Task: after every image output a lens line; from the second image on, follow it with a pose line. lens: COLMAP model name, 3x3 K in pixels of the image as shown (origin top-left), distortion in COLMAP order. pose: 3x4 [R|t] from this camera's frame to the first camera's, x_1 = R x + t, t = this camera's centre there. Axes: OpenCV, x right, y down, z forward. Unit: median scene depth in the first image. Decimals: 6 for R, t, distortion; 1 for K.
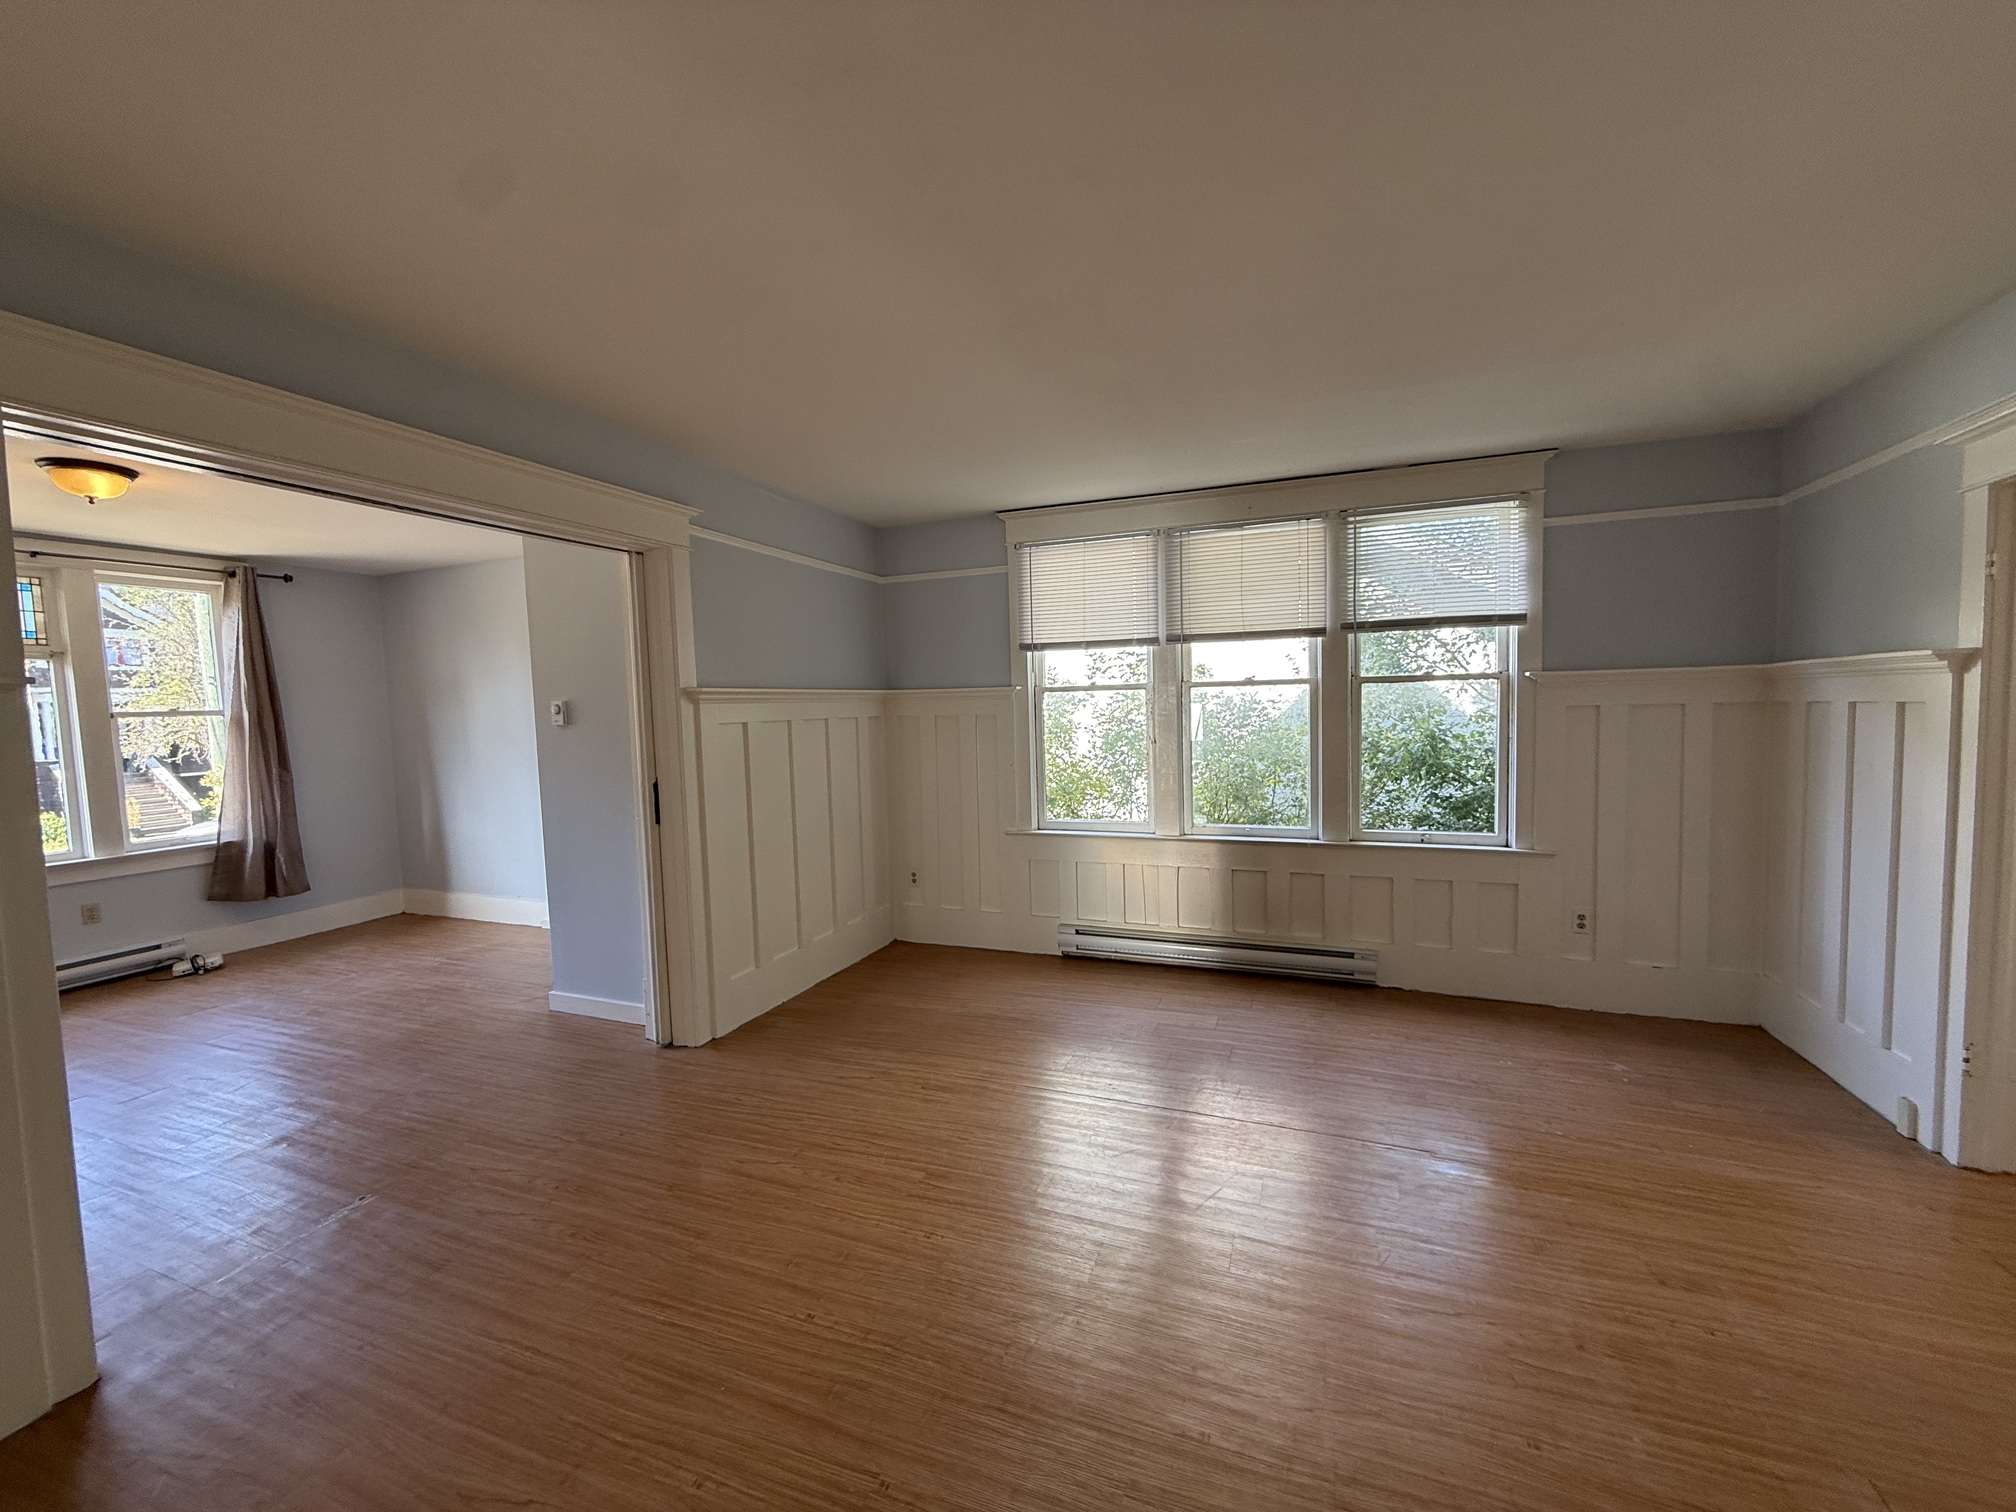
lens RADIAL K [[809.9, 0, 1004.9], [0, 809.9, 757.8], [0, 0, 1]] dist [-0.000244, 0.000025]
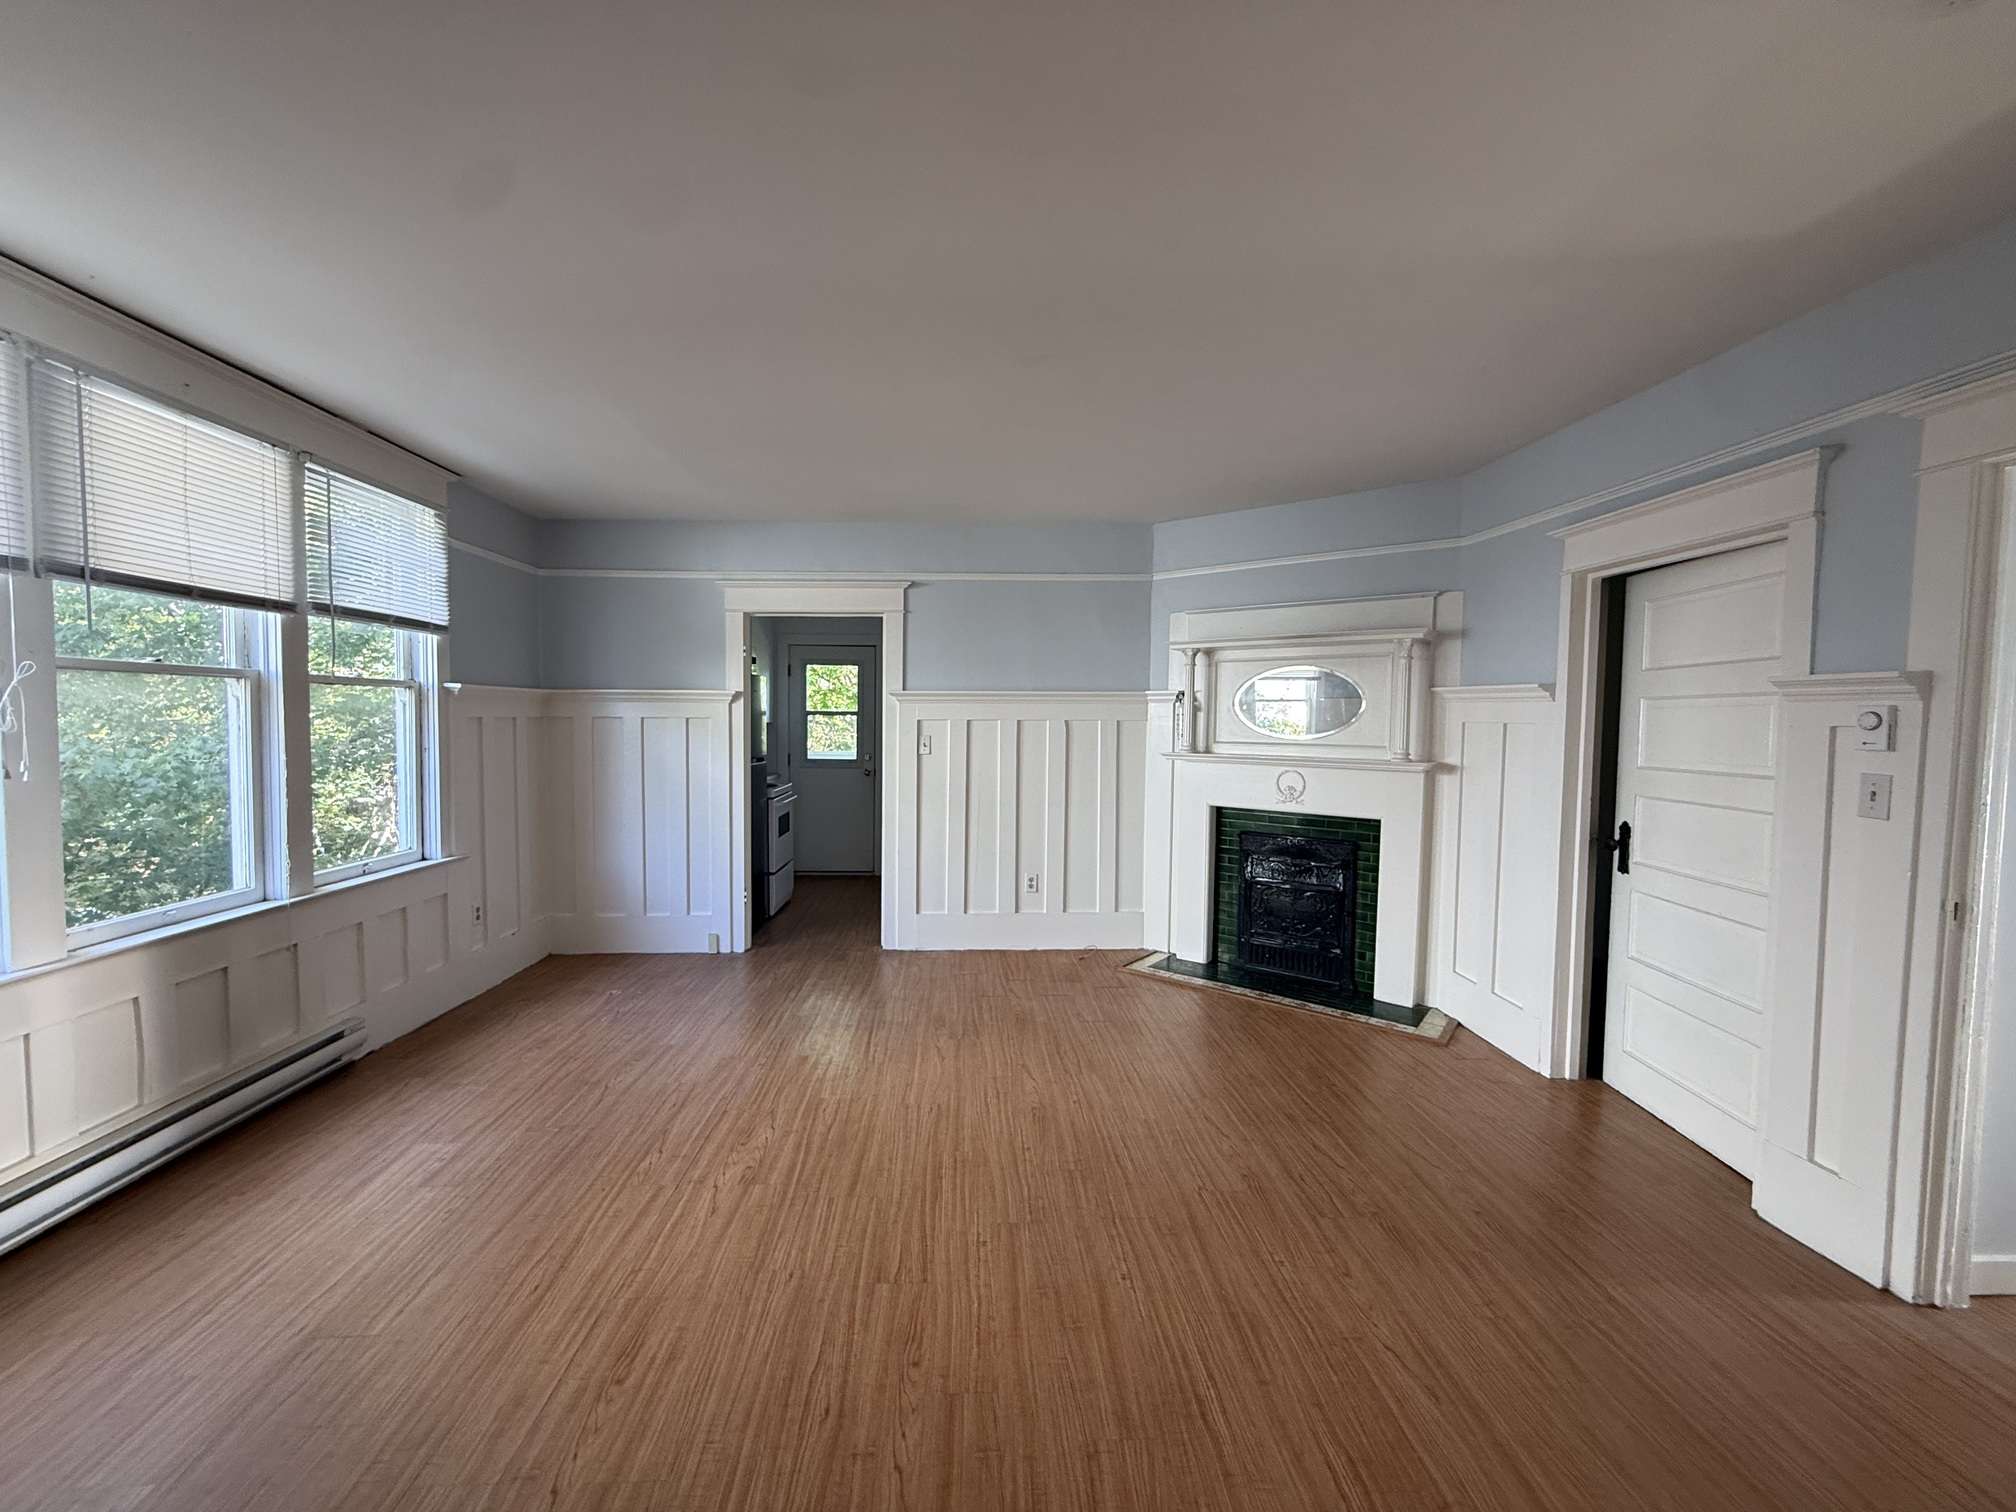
lens RADIAL K [[809.9, 0, 1004.9], [0, 809.9, 757.8], [0, 0, 1]] dist [-0.000244, 0.000025]
pose [[-0.415234, -0.025077, 0.909369, -0.558113], [0.059169, 0.996759, 0.054504, -0.024904], [-0.907789, 0.076438, -0.412404, 0.761531]]
